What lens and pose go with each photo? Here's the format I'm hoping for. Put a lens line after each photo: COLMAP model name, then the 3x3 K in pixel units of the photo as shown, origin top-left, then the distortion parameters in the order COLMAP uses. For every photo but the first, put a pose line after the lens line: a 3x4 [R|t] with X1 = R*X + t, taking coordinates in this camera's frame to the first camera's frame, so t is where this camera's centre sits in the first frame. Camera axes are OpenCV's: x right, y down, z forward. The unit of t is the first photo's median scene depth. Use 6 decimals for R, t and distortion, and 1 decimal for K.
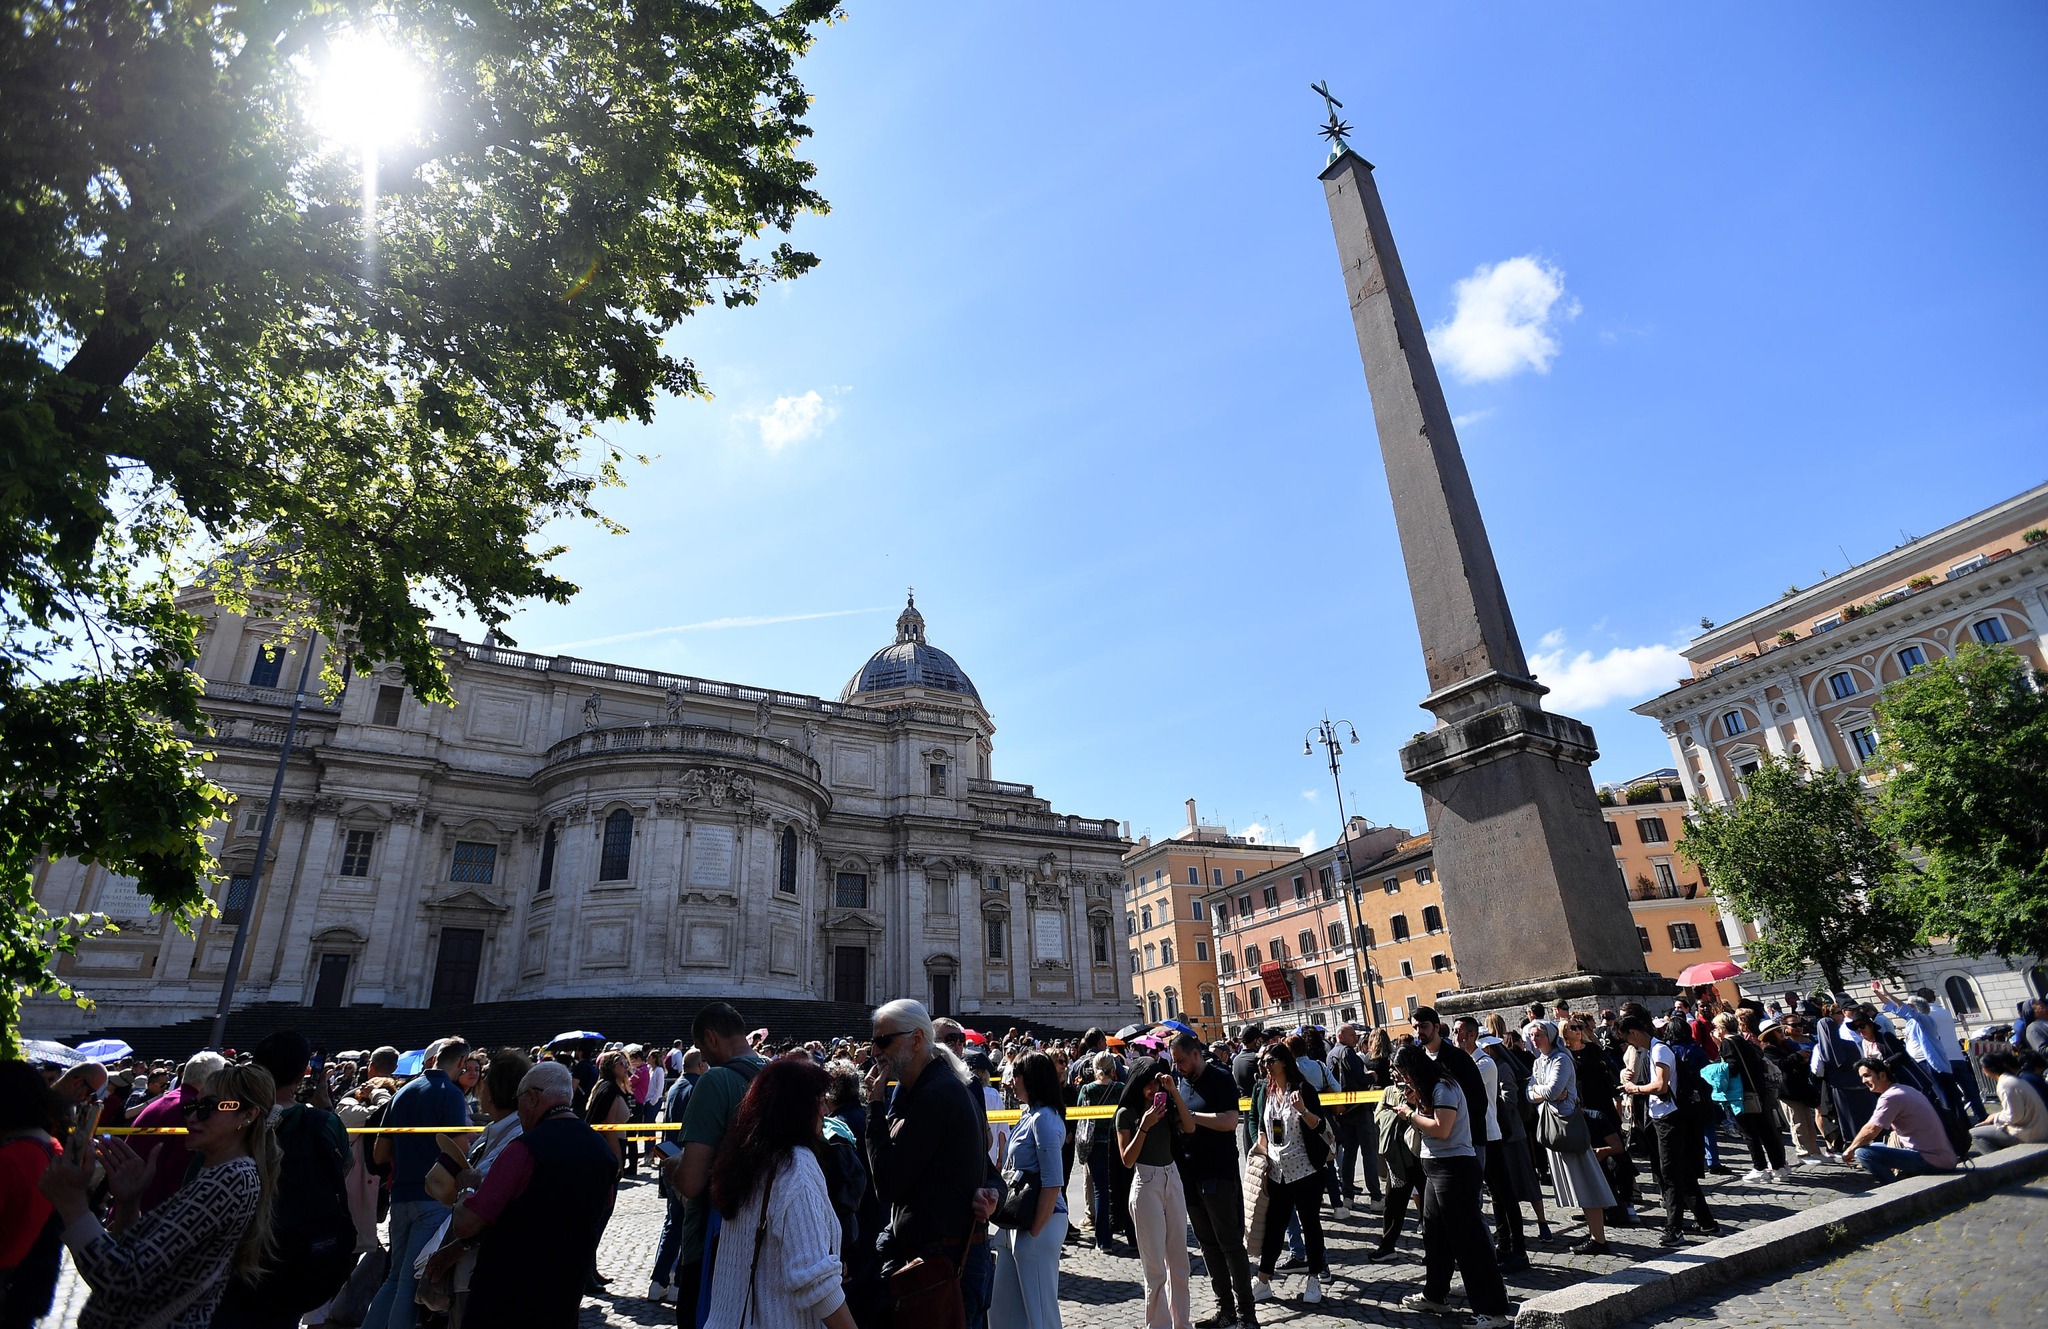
lens RADIAL K [[1039.4, 0, 1024.0], [0, 1039.4, 664.5], [0, 0, 1]] dist [-0.071424, 0.035516]
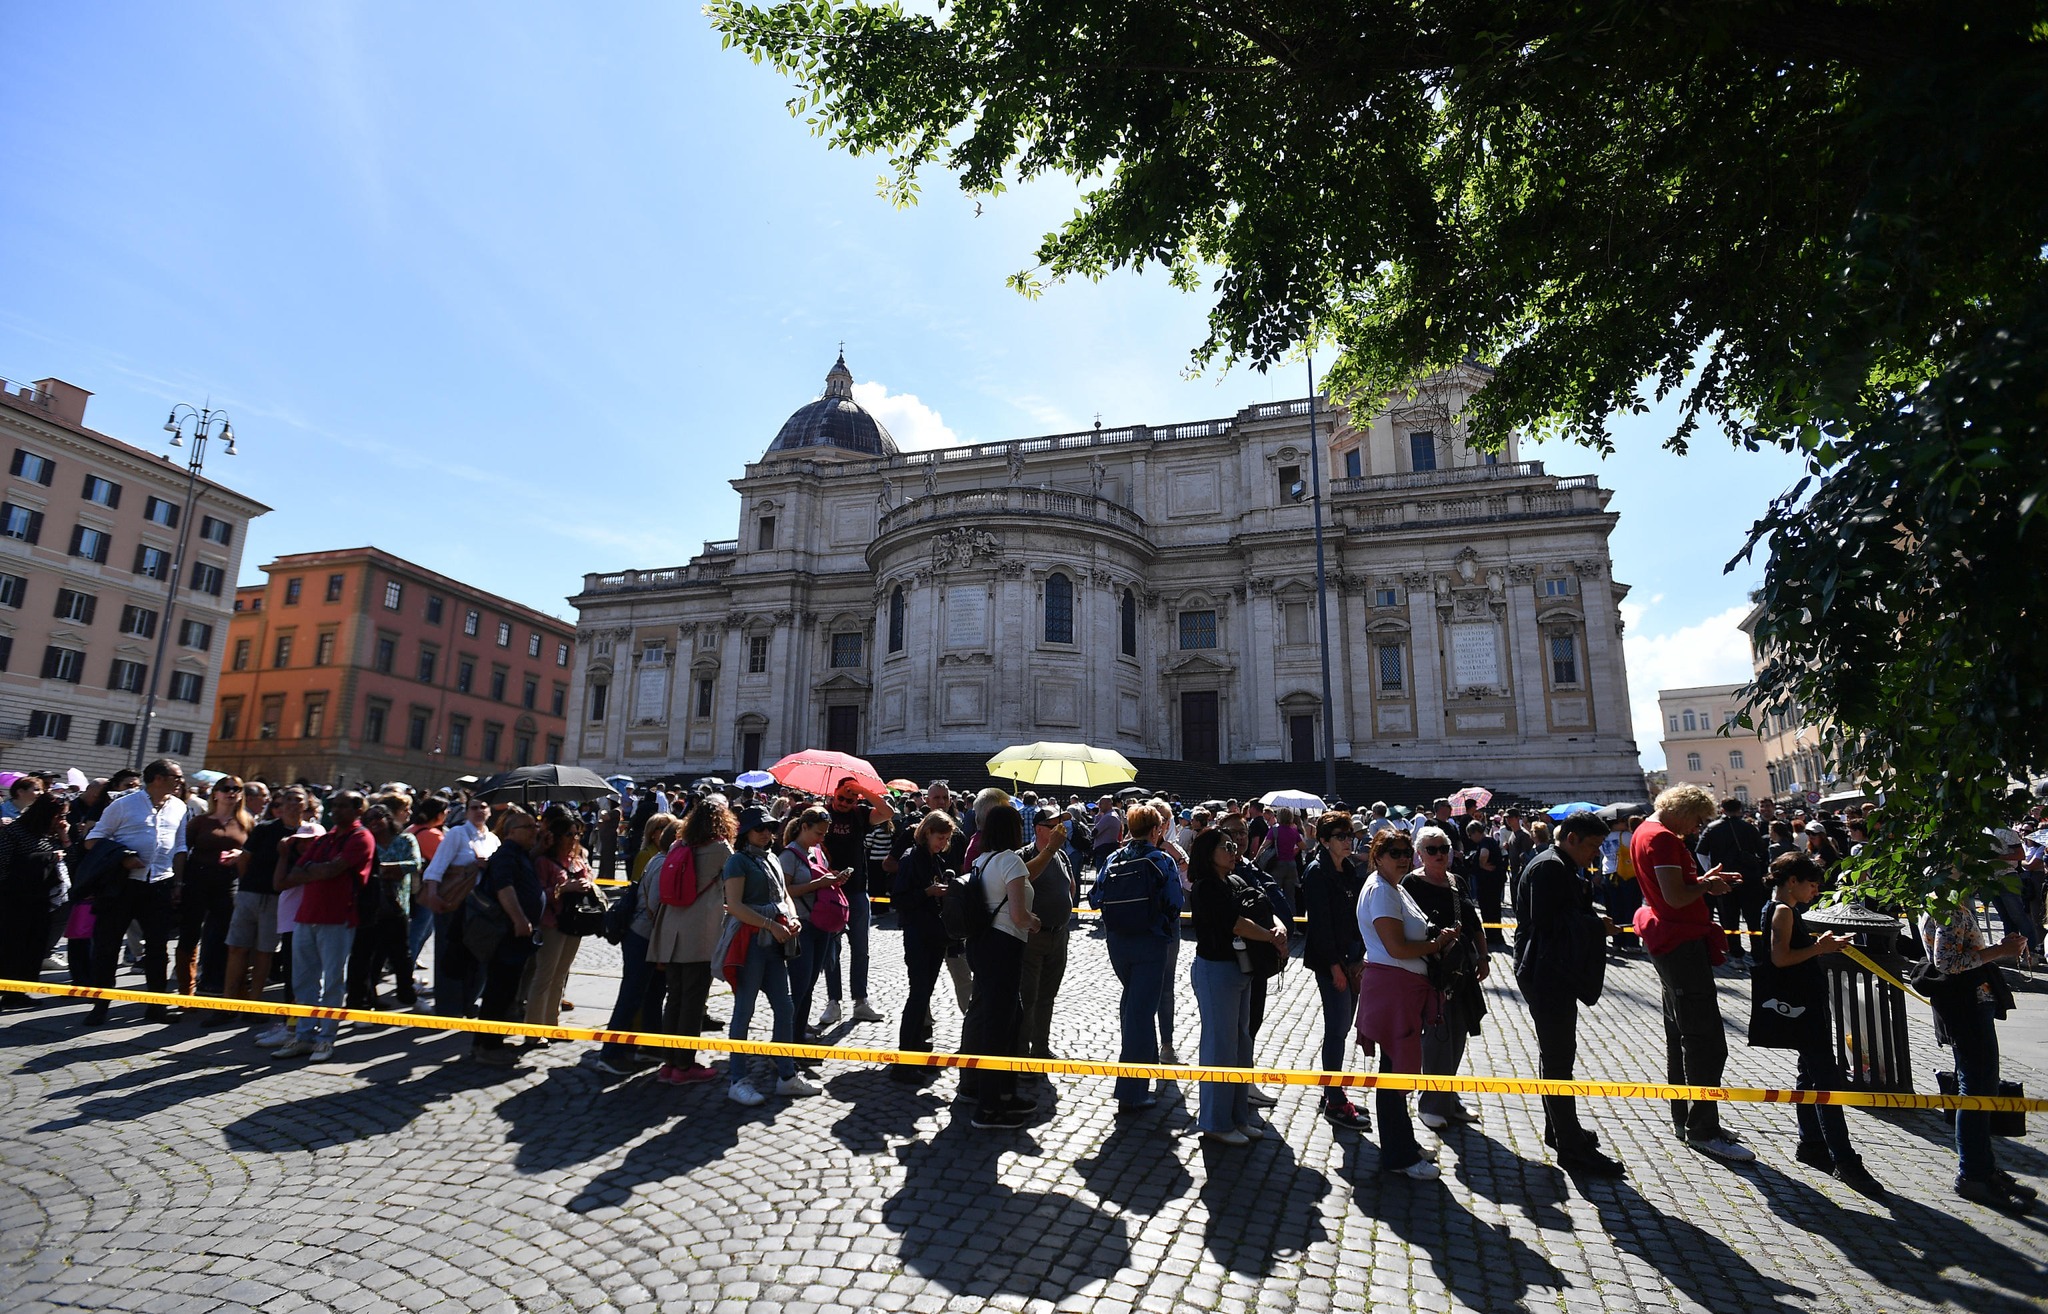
lens RADIAL K [[1016.7, 0, 1024.0], [0, 1016.7, 657.0], [0, 0, 1]] dist [-0.050303, 0.000511]
pose [[0.669605, -0.097793, -0.736251, 0.432313], [0.257187, 0.960494, 0.106328, 0.126900], [0.696767, -0.260552, 0.668303, 0.355000]]
